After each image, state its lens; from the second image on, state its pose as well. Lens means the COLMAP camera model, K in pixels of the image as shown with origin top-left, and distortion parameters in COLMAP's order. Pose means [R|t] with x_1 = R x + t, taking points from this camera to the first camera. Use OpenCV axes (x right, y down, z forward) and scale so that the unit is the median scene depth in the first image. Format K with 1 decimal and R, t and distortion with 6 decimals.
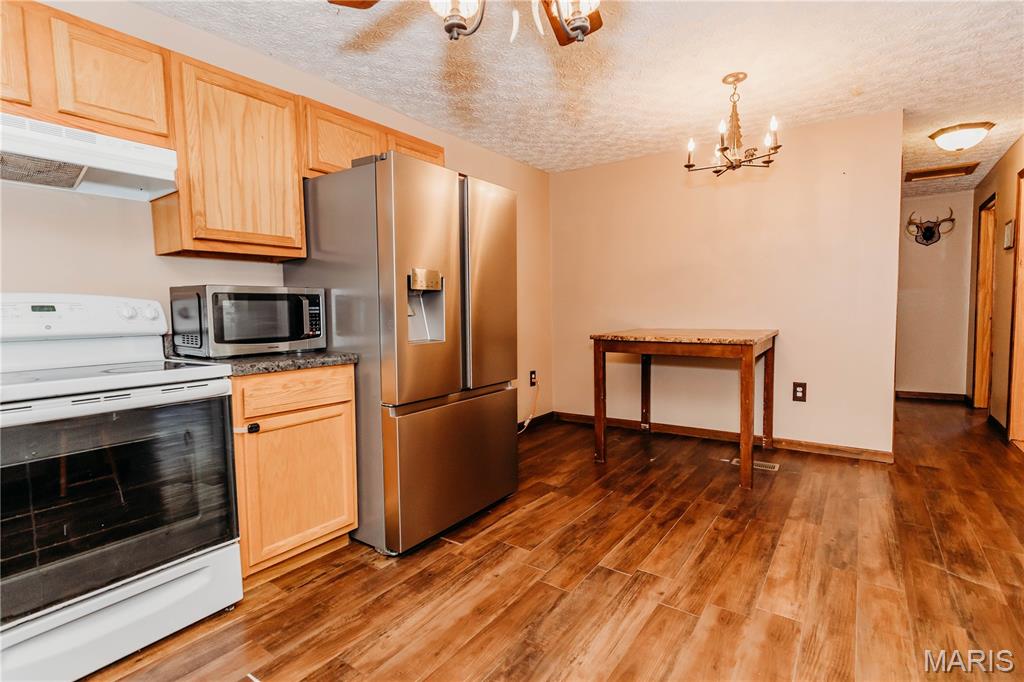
lens RADIAL K [[502.1, 0, 512.0], [0, 502.1, 341.0], [0, 0, 1]] dist [-0.000225, -0.000088]
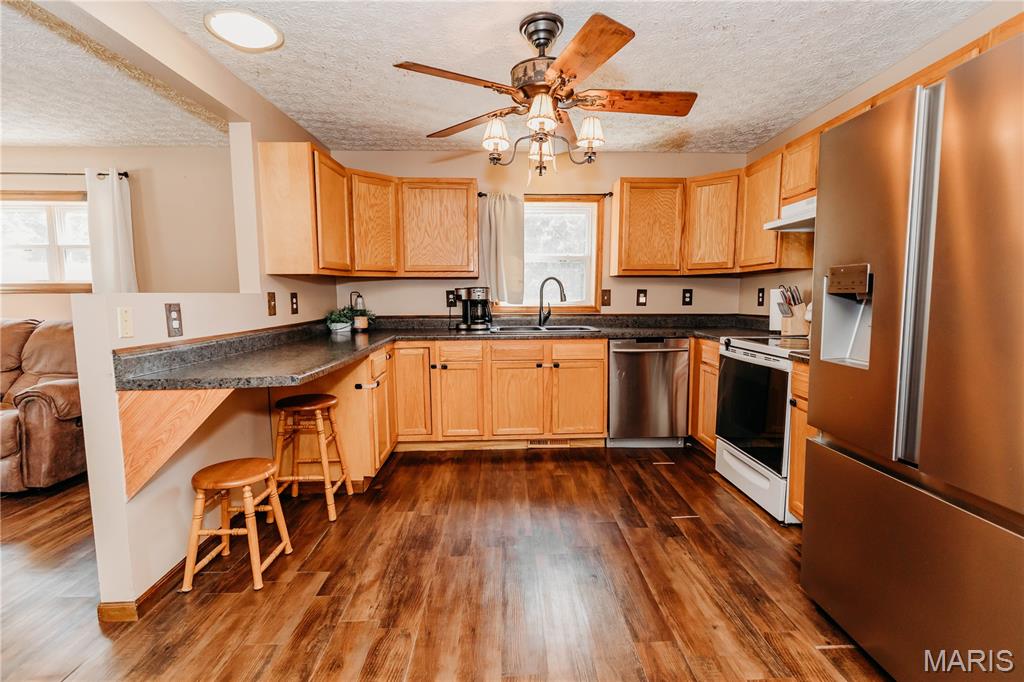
lens RADIAL K [[486.6, 0, 512.0], [0, 486.6, 341.0], [0, 0, 1]] dist [0.000871, 0.000095]
pose [[-0.805962, 0.077703, -0.586846, 0.623468], [-0.018456, 0.987568, 0.156108, -0.130139], [0.591680, 0.136647, -0.794508, 1.225499]]
